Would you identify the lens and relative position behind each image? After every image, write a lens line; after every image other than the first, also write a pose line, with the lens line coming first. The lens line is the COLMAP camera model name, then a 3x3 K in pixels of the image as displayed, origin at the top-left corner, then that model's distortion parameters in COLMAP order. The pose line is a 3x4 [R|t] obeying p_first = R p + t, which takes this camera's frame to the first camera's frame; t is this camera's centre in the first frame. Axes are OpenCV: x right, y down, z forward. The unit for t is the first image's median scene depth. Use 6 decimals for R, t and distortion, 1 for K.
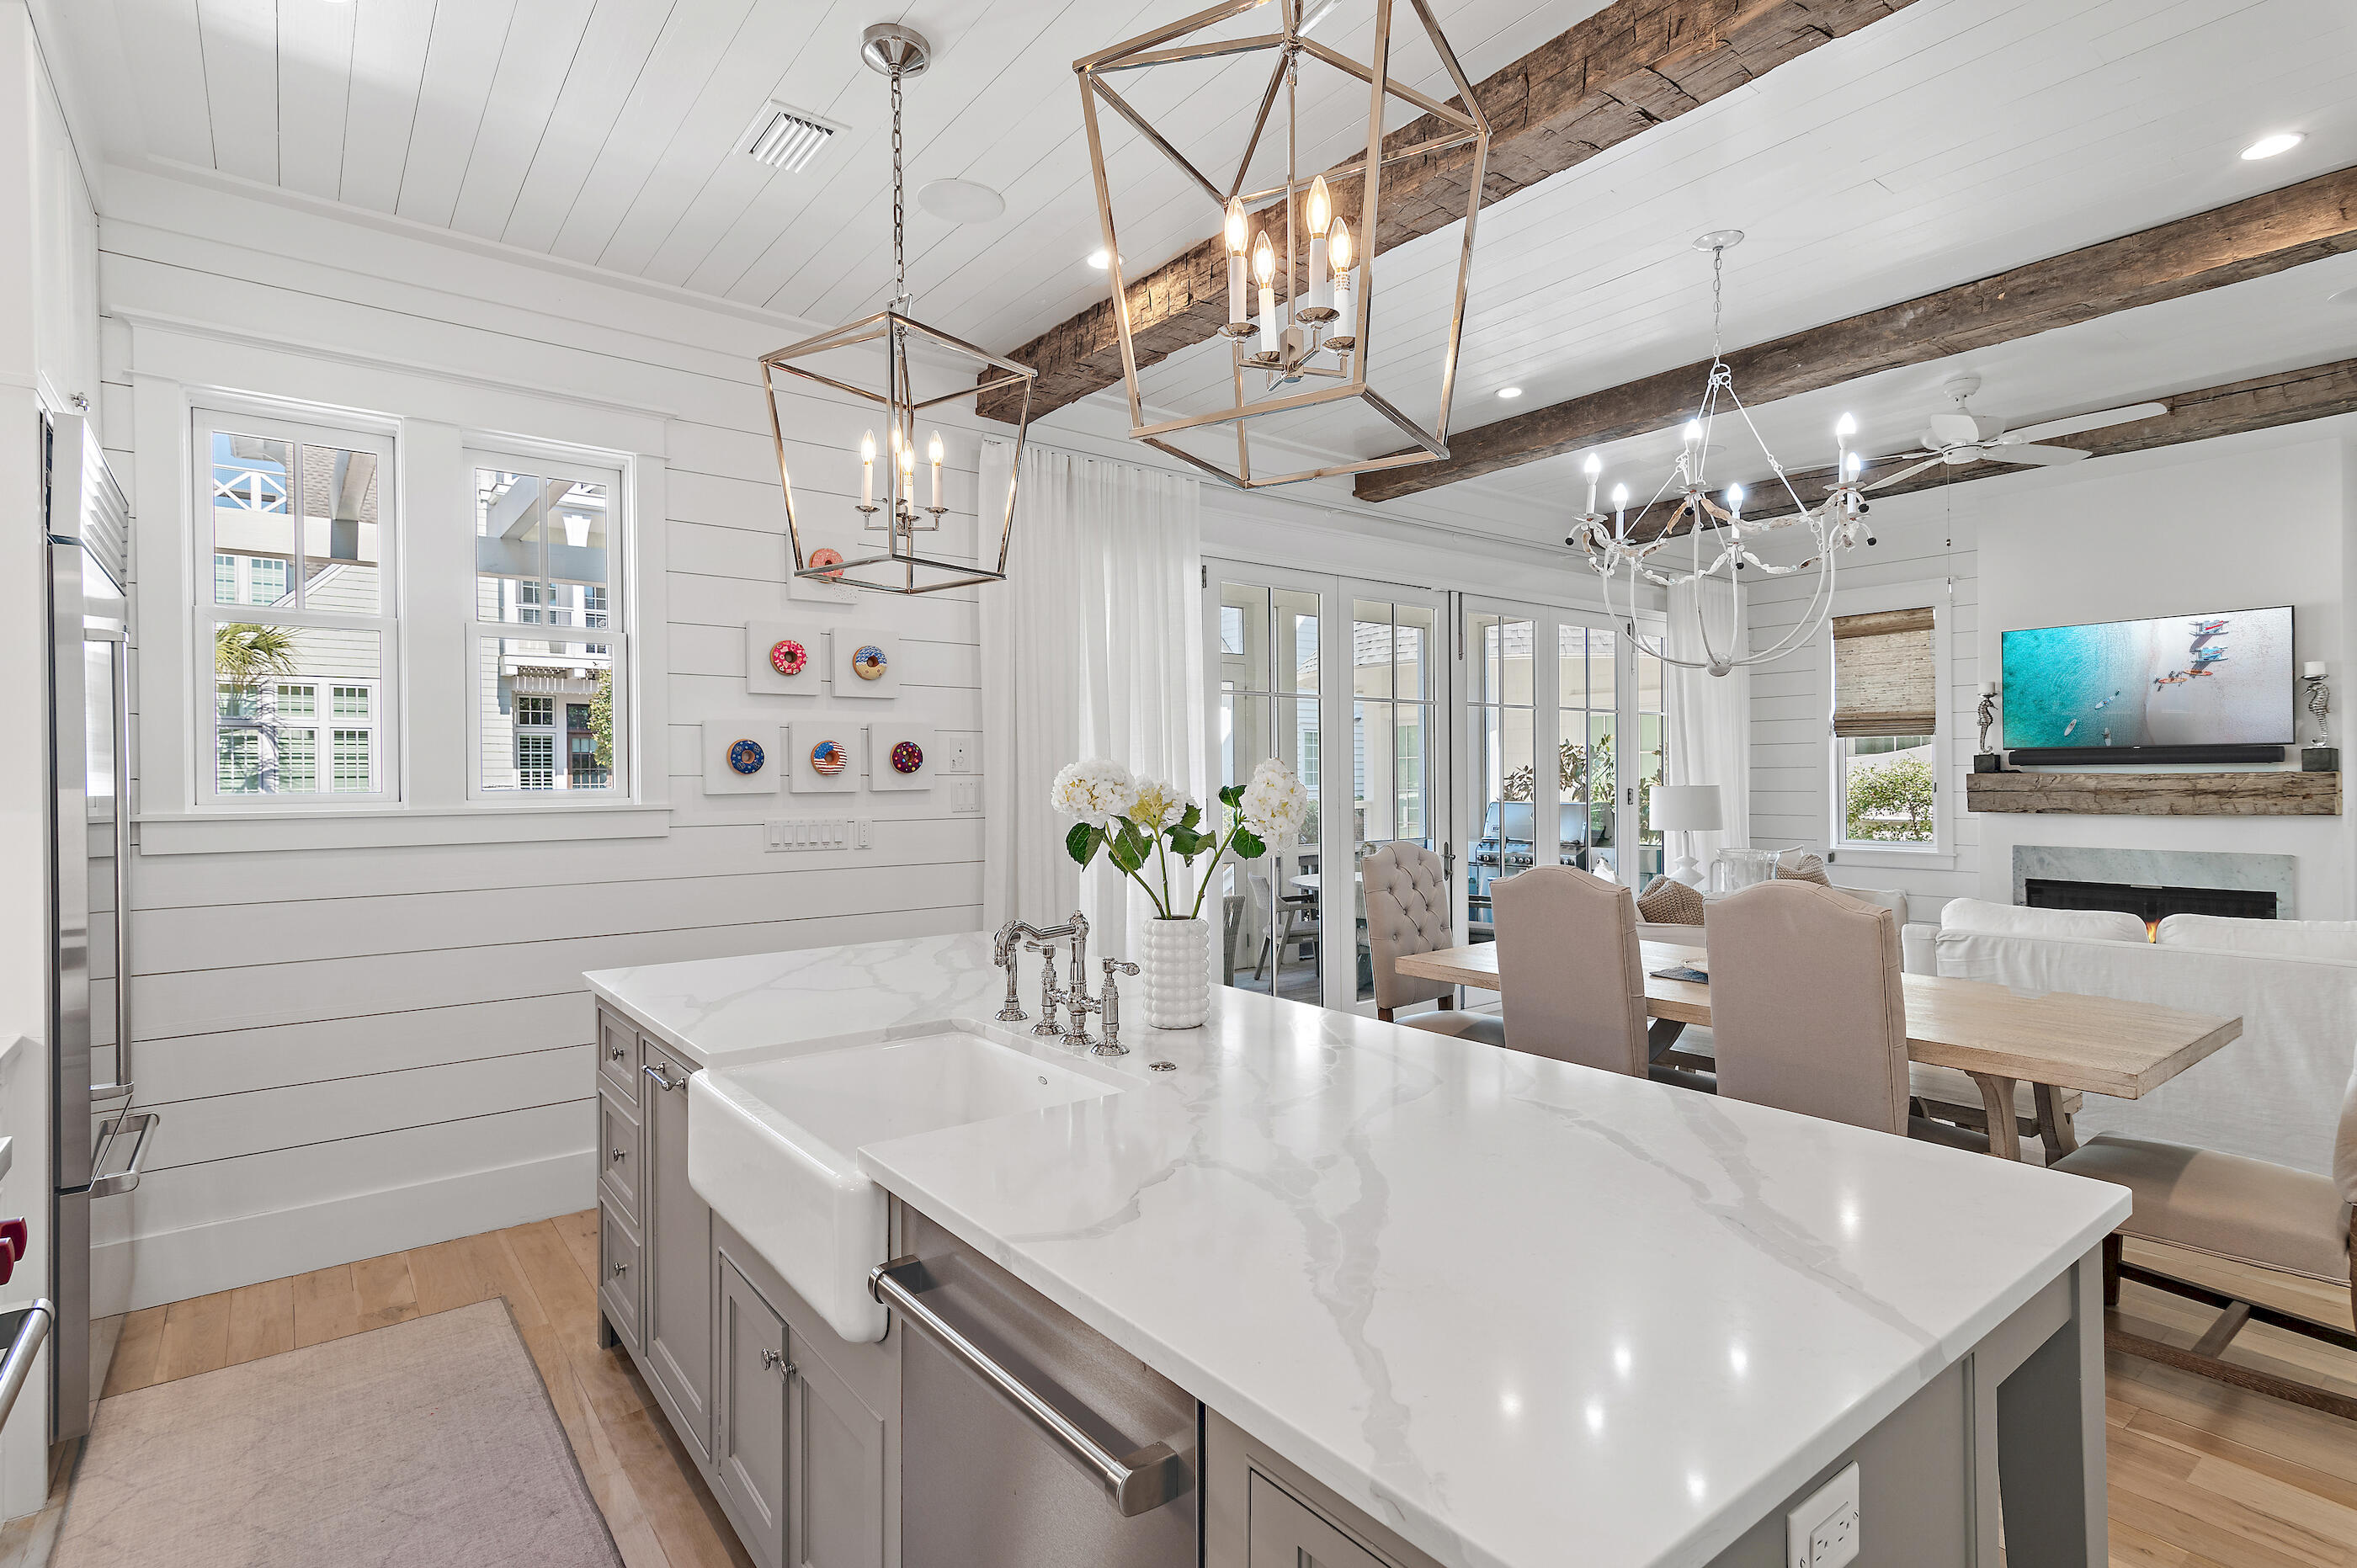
lens RADIAL K [[1153.4, 0, 1178.5], [0, 1153.4, 784.0], [0, 0, 1]] dist [0.015696, -0.000254]
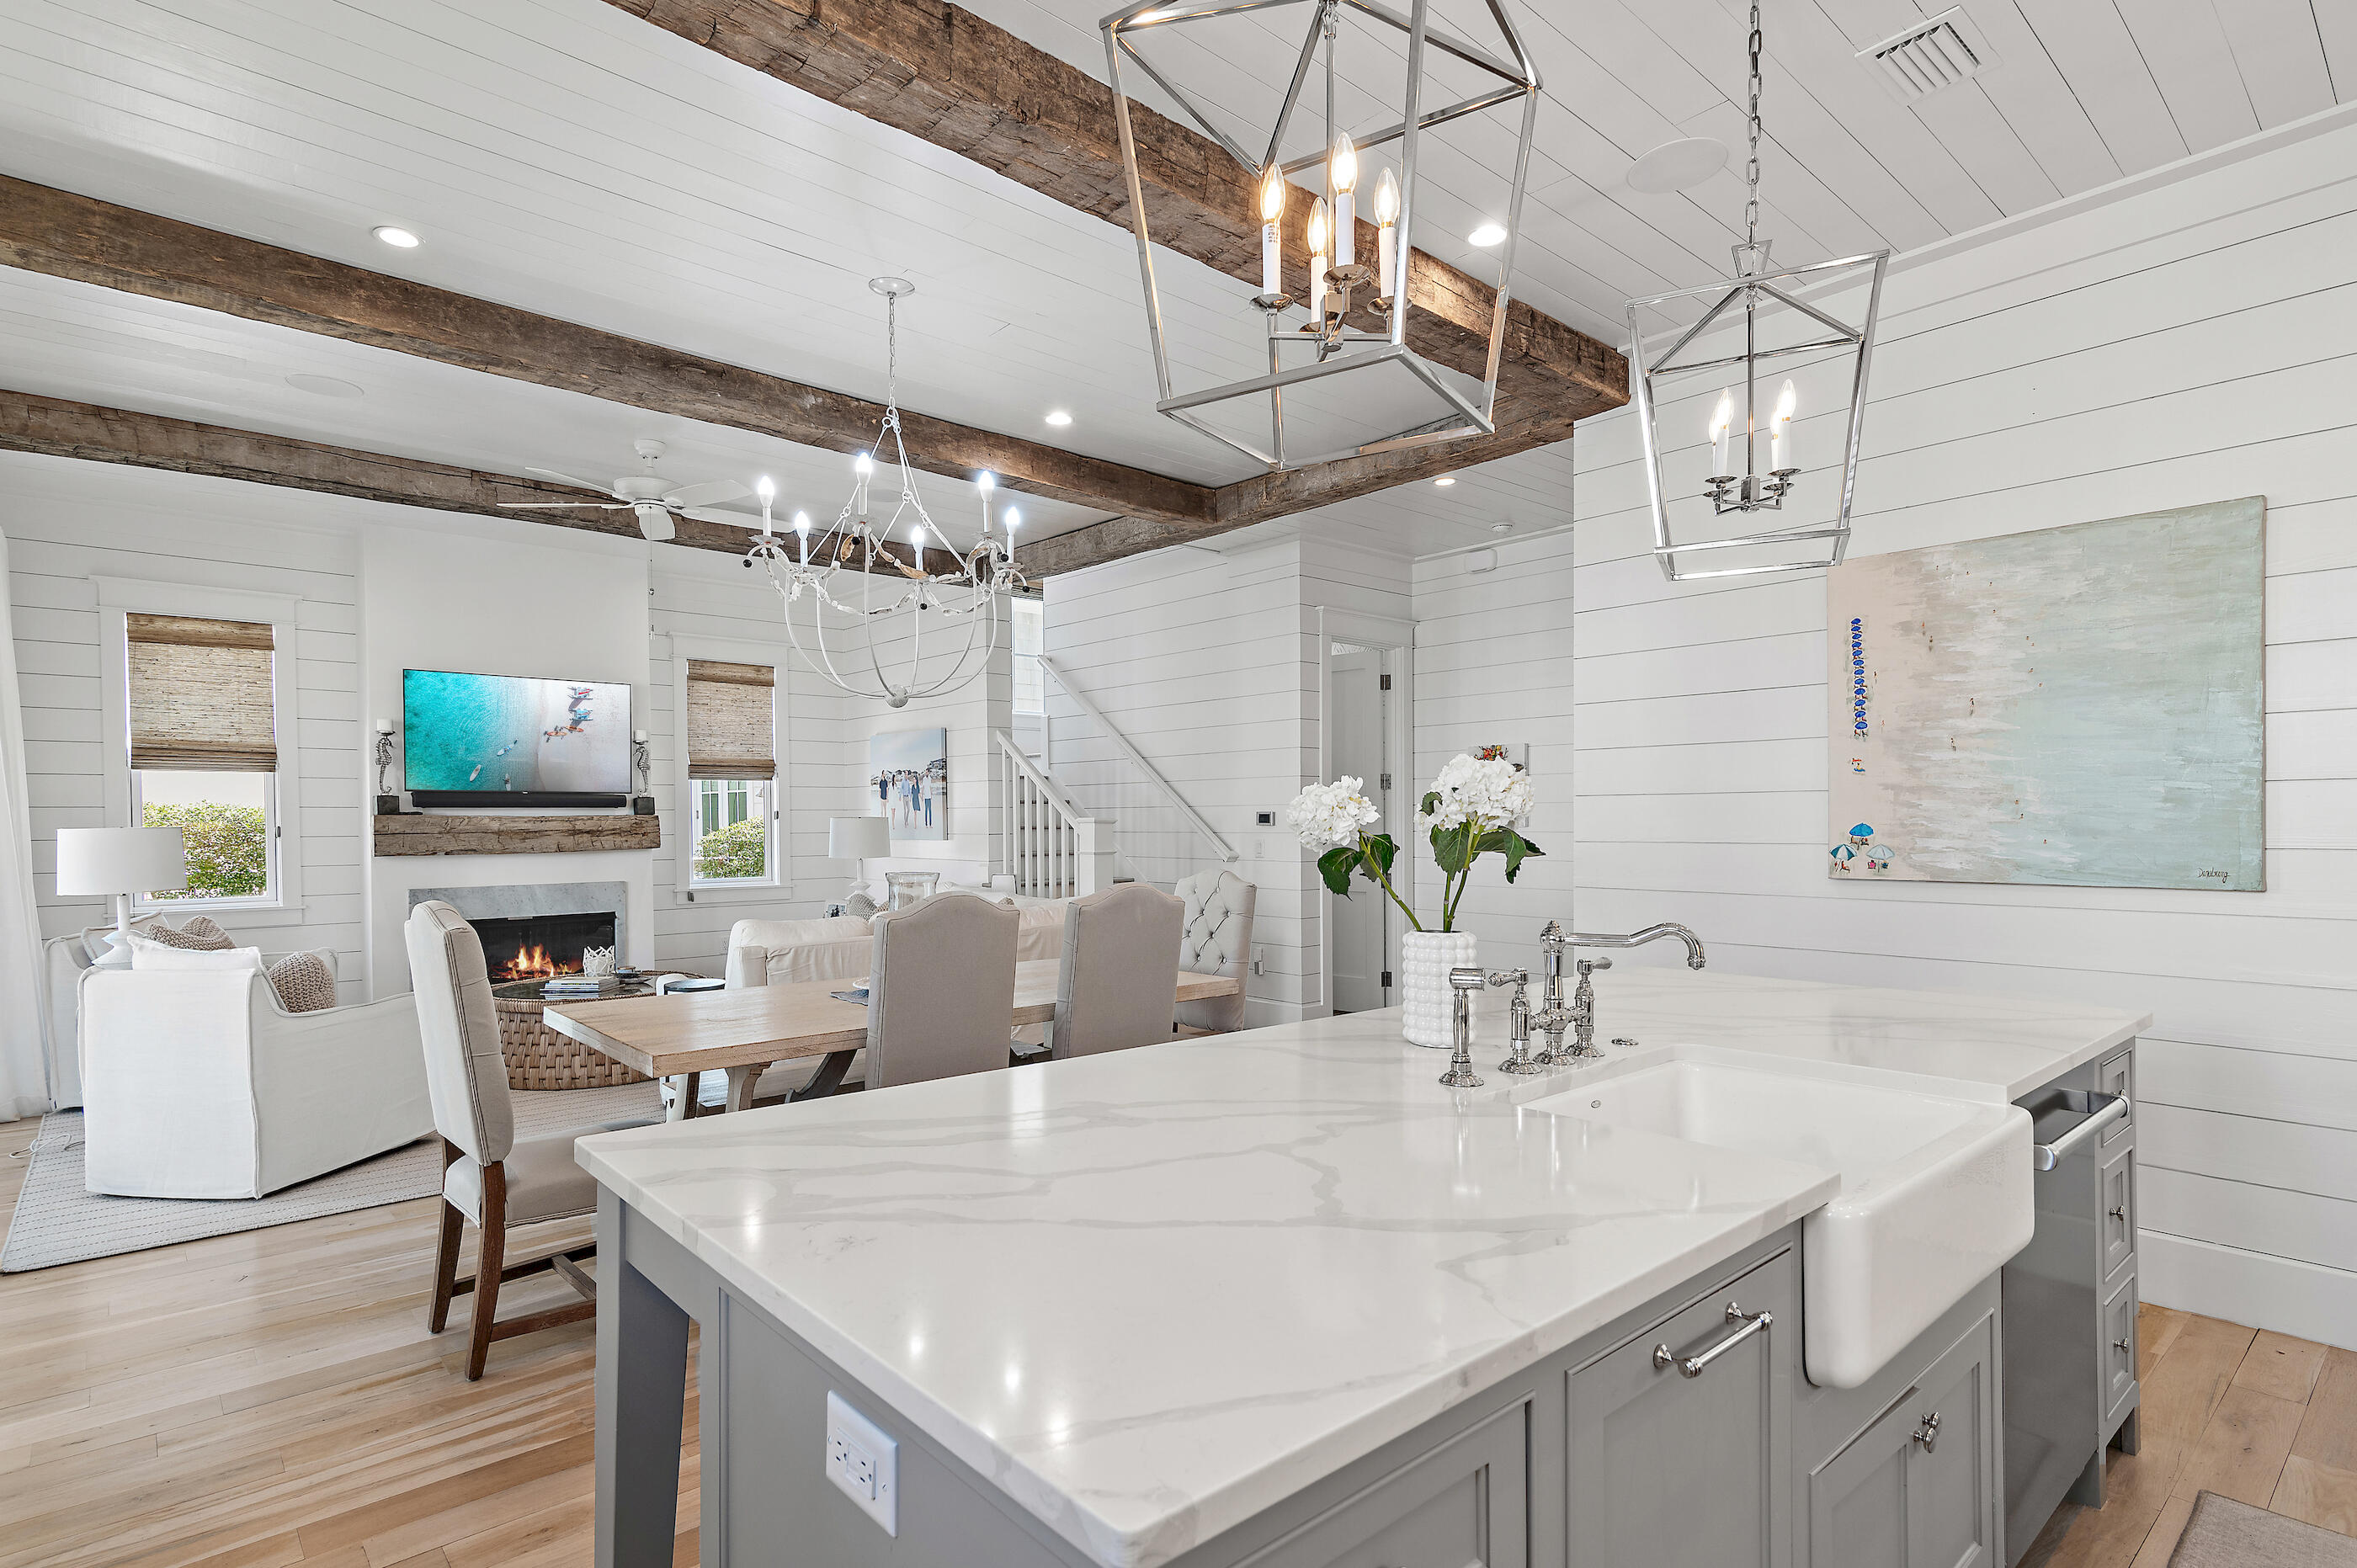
lens RADIAL K [[1197.5, 0, 1162.5], [0, 1197.5, 838.3], [0, 0, 1]] dist [0.010948, 0.000111]
pose [[-0.064374, -0.005187, 0.997912, -0.351761], [0.013301, 0.999893, 0.006055, 0.013079], [-0.997837, 0.013663, -0.064299, 0.464963]]
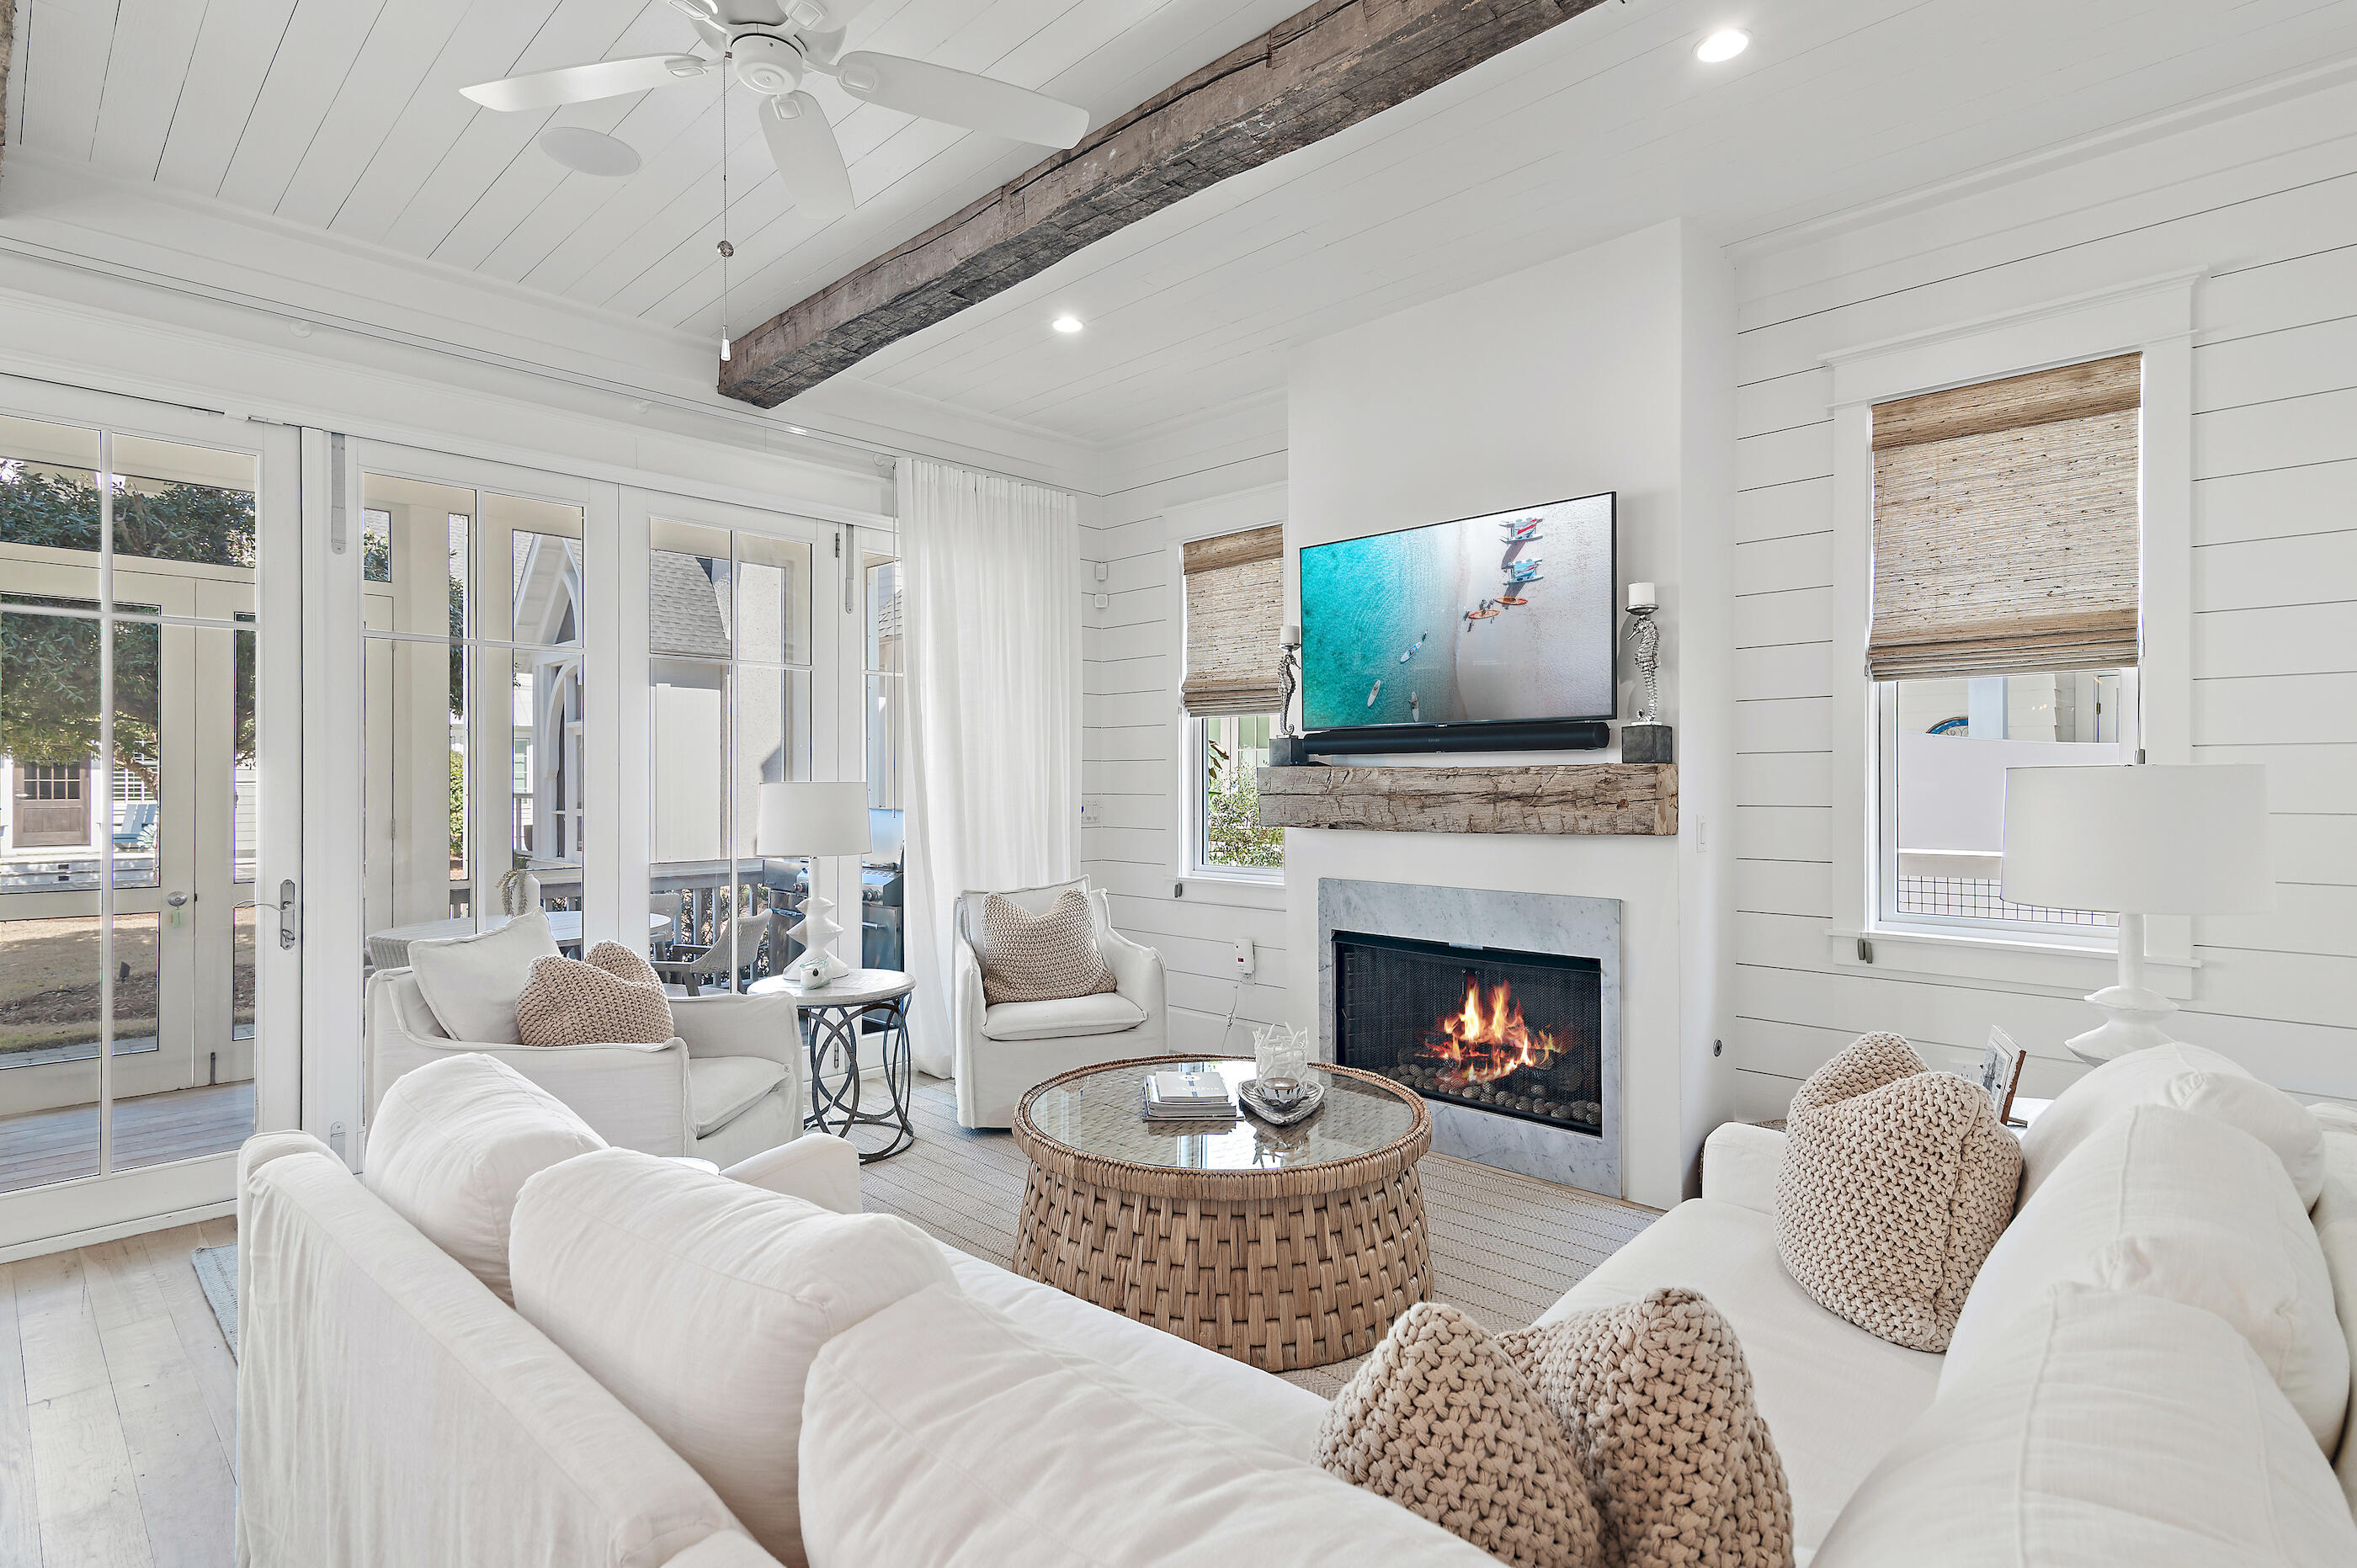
lens RADIAL K [[1170.9, 0, 1178.5], [0, 1170.9, 784.0], [0, 0, 1]] dist [0.002378, 0.000070]
pose [[0.991301, 0.011263, 0.131129, 0.592909], [-0.010450, 0.999922, -0.006894, 0.006024], [-0.131197, 0.005464, 0.991341, 0.388331]]
